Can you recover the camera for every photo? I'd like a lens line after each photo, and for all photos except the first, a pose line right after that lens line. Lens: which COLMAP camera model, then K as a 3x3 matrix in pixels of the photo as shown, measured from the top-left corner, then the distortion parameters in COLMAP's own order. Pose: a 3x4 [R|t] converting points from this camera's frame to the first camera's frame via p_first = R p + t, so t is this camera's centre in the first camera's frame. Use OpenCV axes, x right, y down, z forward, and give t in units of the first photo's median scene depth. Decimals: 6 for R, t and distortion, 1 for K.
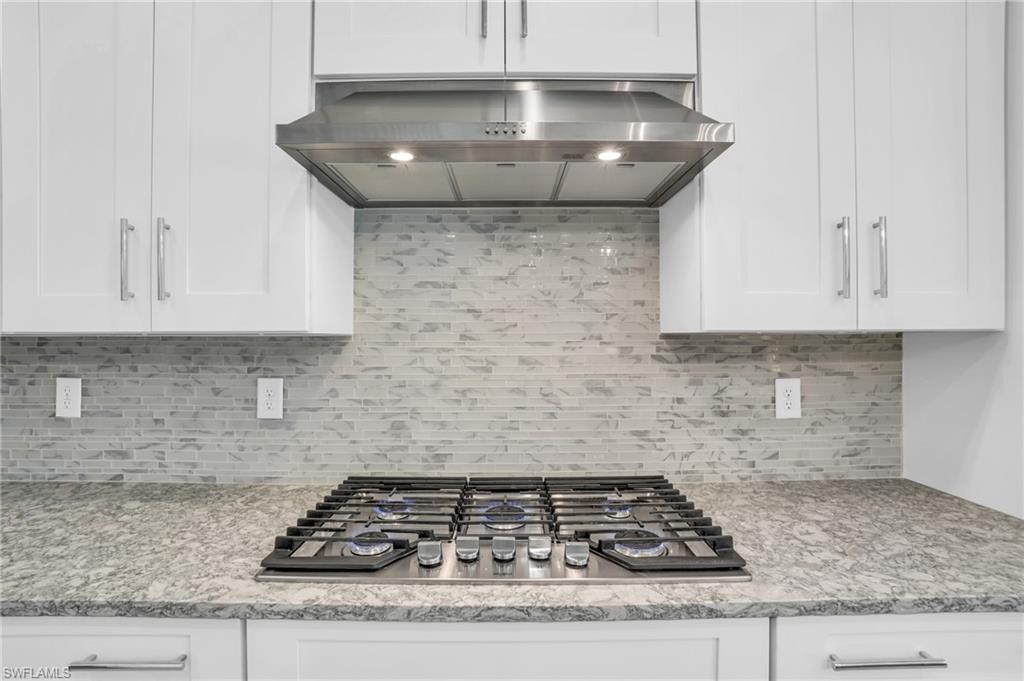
lens RADIAL K [[478.7, 0, 519.9], [0, 478.7, 346.5], [0, 0, 1]] dist [-0.029230, 0.006937]
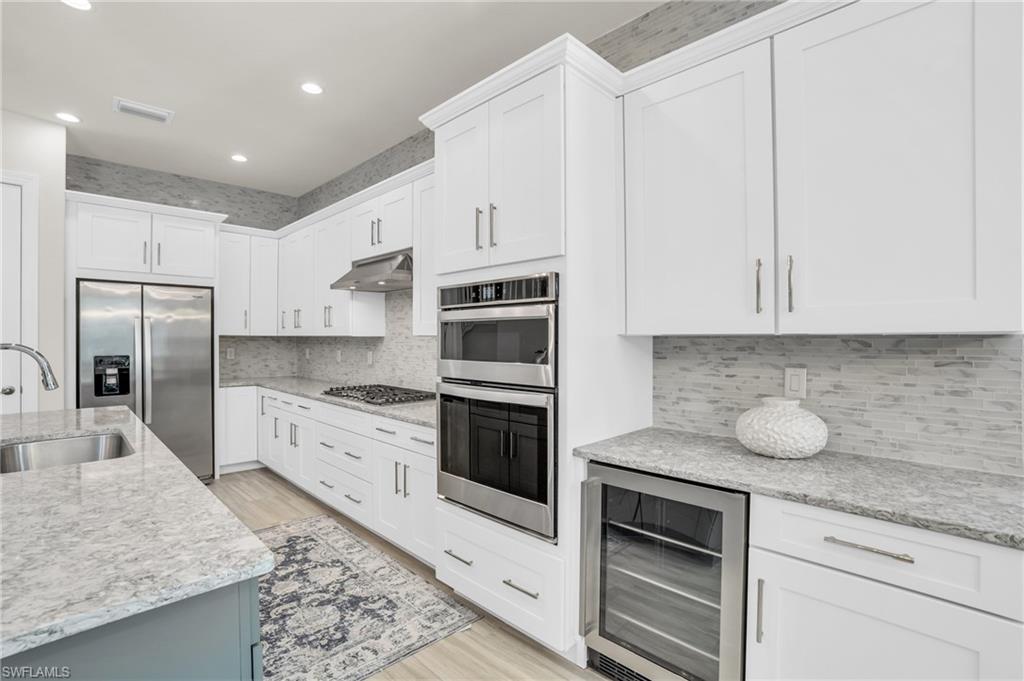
lens RADIAL K [[478.7, 0, 510.0], [0, 478.7, 336.9], [0, 0, 1]] dist [-0.029230, 0.006937]
pose [[0.695261, 0.002121, -0.718755, 2.236389], [-0.009726, 0.999932, -0.006458, -0.011821], [0.718692, 0.011480, 0.695234, -0.461255]]
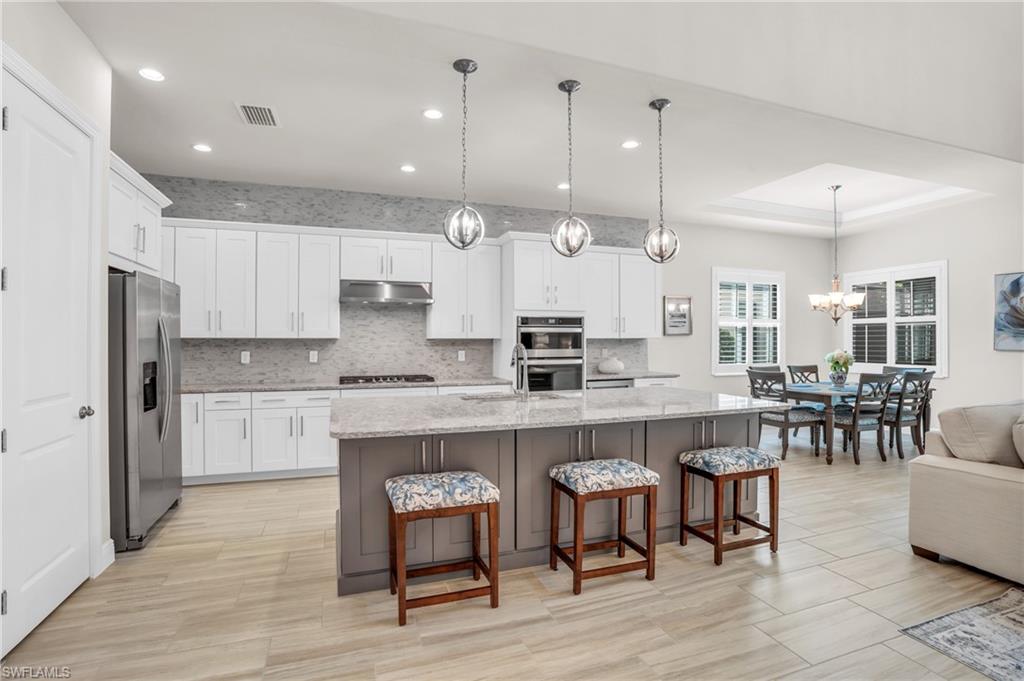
lens RADIAL K [[478.7, 0, 501.3], [0, 478.7, 337.5], [0, 0, 1]] dist [-0.029230, 0.006937]
pose [[0.955748, 0.005573, 0.294135, -0.249613], [-0.000084, 0.999826, -0.018673, 0.033056], [-0.294187, 0.017822, 0.955582, -2.775365]]
